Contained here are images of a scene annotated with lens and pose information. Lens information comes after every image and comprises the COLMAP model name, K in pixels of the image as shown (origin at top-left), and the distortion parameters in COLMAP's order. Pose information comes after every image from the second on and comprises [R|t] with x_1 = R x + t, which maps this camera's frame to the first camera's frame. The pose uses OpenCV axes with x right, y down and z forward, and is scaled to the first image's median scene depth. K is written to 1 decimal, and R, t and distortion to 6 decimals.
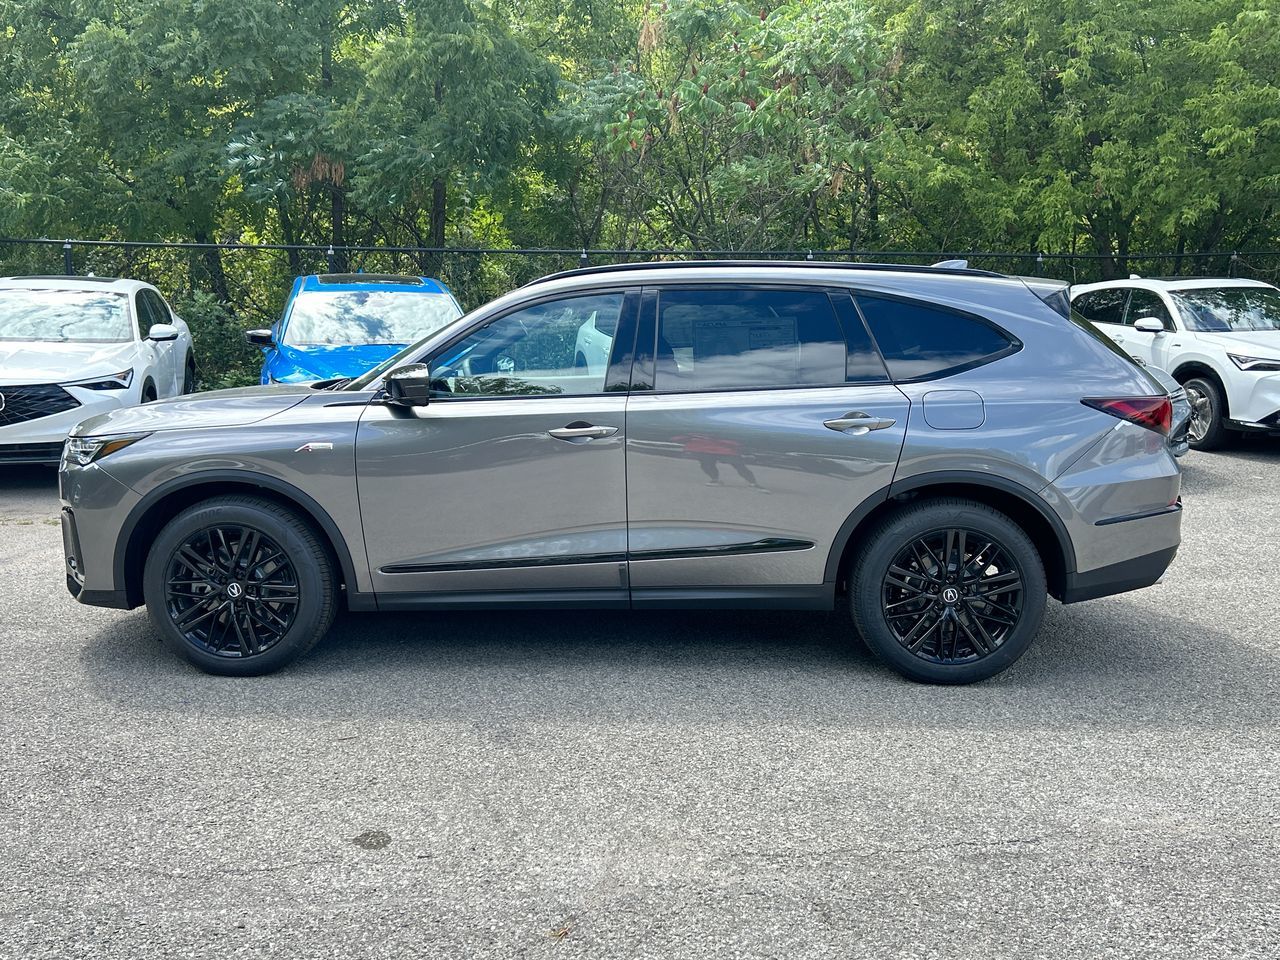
lens RADIAL K [[1219.8, 0, 744.3], [0, 1219.8, 477.7], [0, 0, 1]] dist [0.018169, -0.022241]
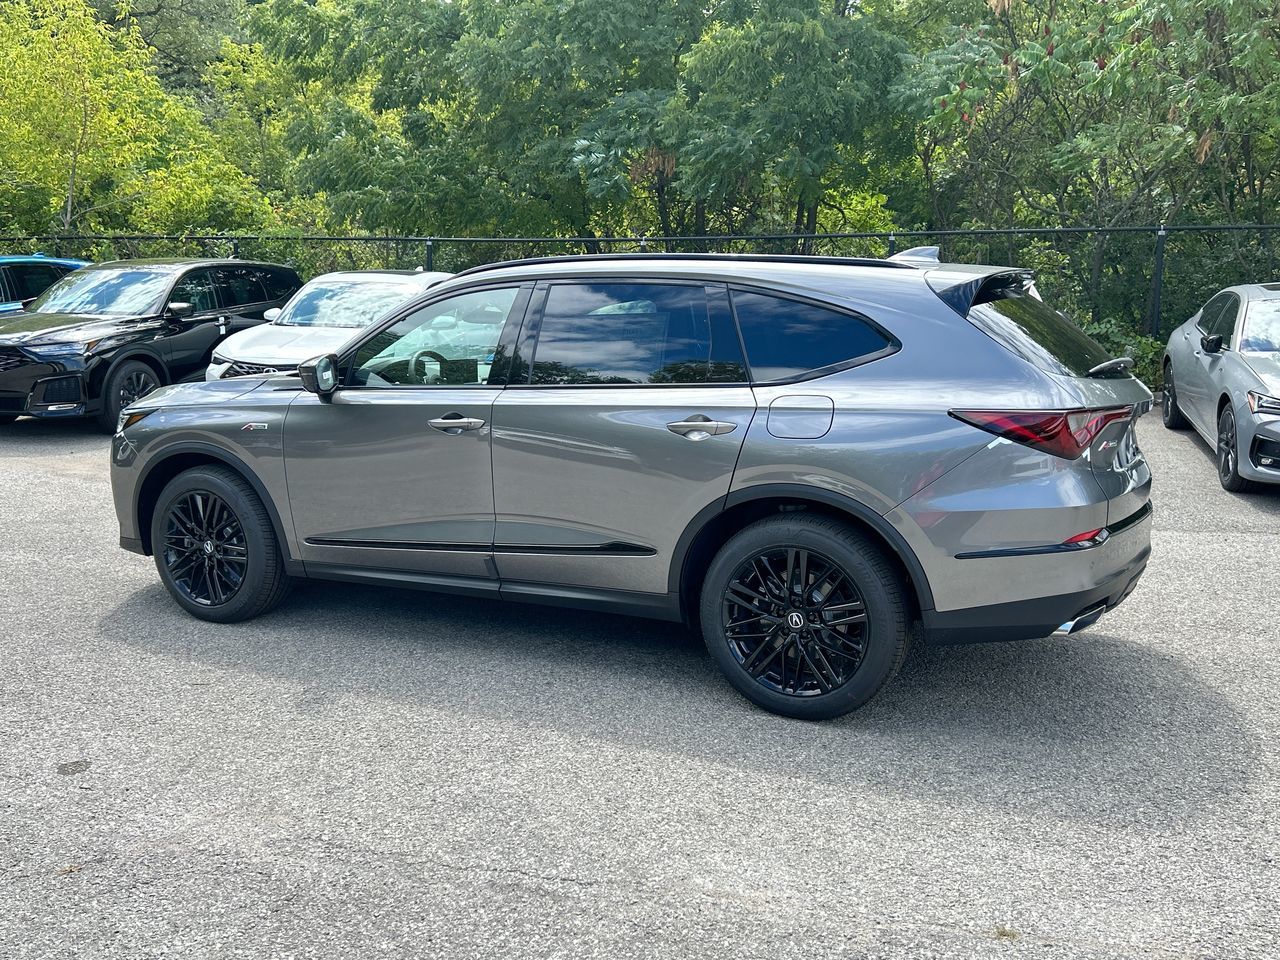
lens RADIAL K [[1267.4, 0, 695.5], [0, 1267.4, 480.7], [0, 0, 1]] dist [0.104539, -0.207493]
pose [[0.898613, 0.062562, -0.434259, 0.513993], [-0.058142, 0.998032, 0.023469, -0.025786], [0.434872, 0.004159, 0.900483, 0.115563]]
